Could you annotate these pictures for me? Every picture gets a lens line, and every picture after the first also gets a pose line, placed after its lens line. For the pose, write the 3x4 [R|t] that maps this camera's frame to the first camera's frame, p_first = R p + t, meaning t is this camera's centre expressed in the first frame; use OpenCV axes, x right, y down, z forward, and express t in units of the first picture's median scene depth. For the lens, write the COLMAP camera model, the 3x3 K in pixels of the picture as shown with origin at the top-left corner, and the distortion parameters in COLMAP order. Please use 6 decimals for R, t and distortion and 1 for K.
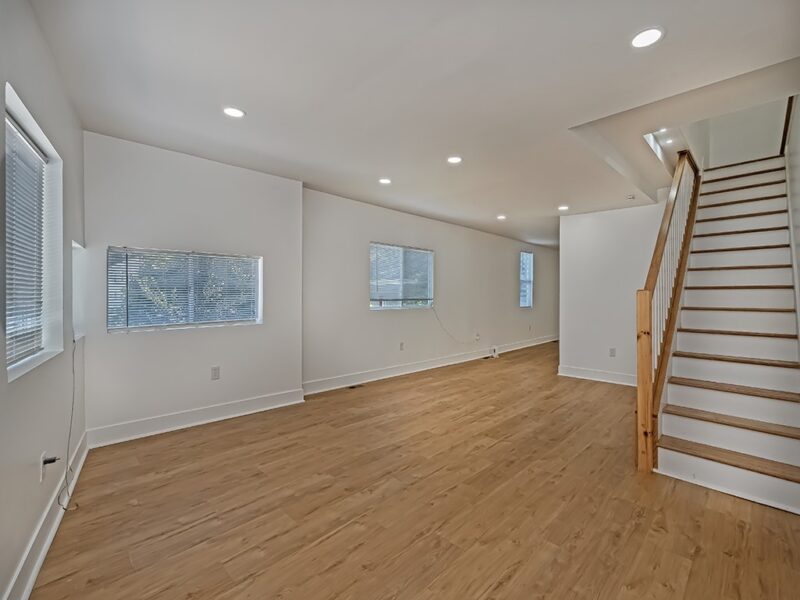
lens RADIAL K [[356.0, 0, 414.3], [0, 356.0, 291.2], [0, 0, 1]] dist [0.003108, -0.000160]
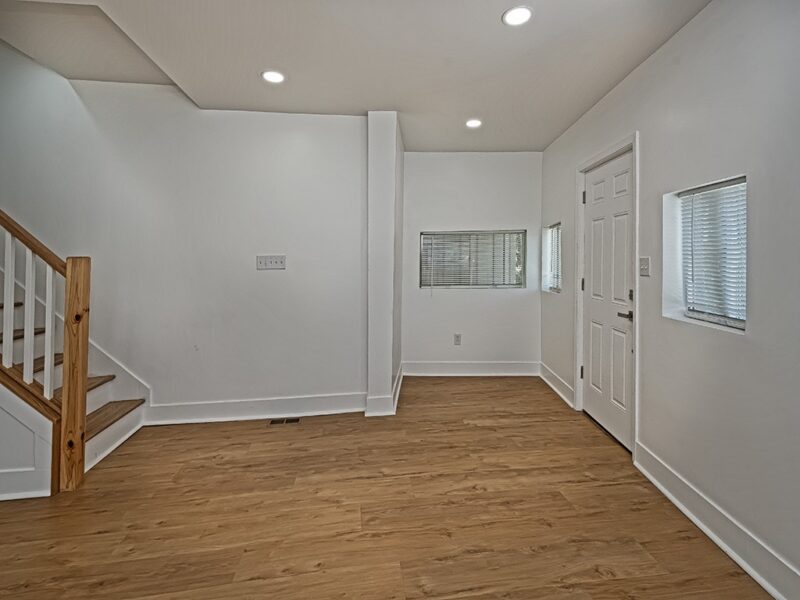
lens RADIAL K [[369.8, 0, 404.1], [0, 369.8, 259.5], [0, 0, 1]] dist [0.009690, -0.000875]
pose [[-0.784537, -0.001703, 0.620080, -0.384776], [-0.007325, 0.999952, -0.006521, 0.003260], [-0.620039, -0.009658, -0.784512, 1.067656]]
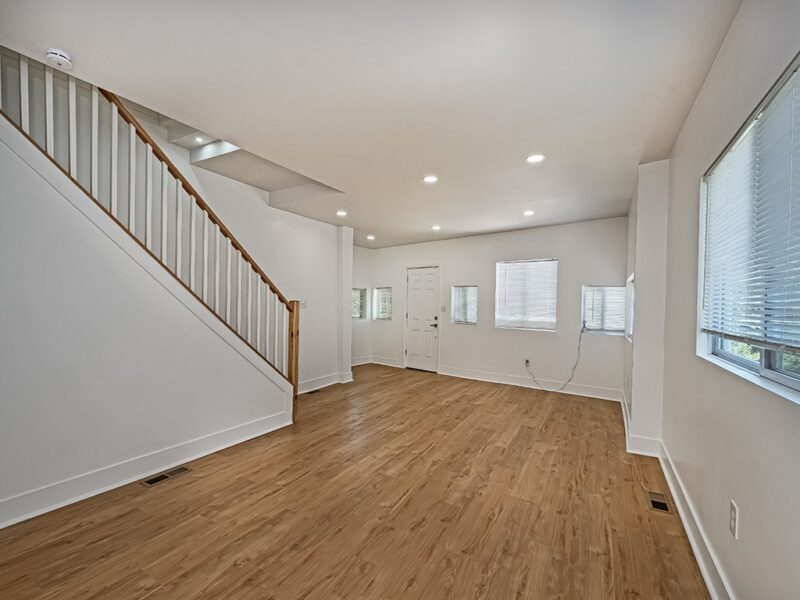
lens RADIAL K [[352.9, 0, 404.9], [0, 352.9, 311.5], [0, 0, 1]] dist [0.009013, -0.000835]
pose [[-0.969891, -0.018280, -0.242854, 0.496658], [-0.021385, 0.999720, 0.010152, 0.011649], [0.242600, 0.015039, -0.970010, 2.286410]]
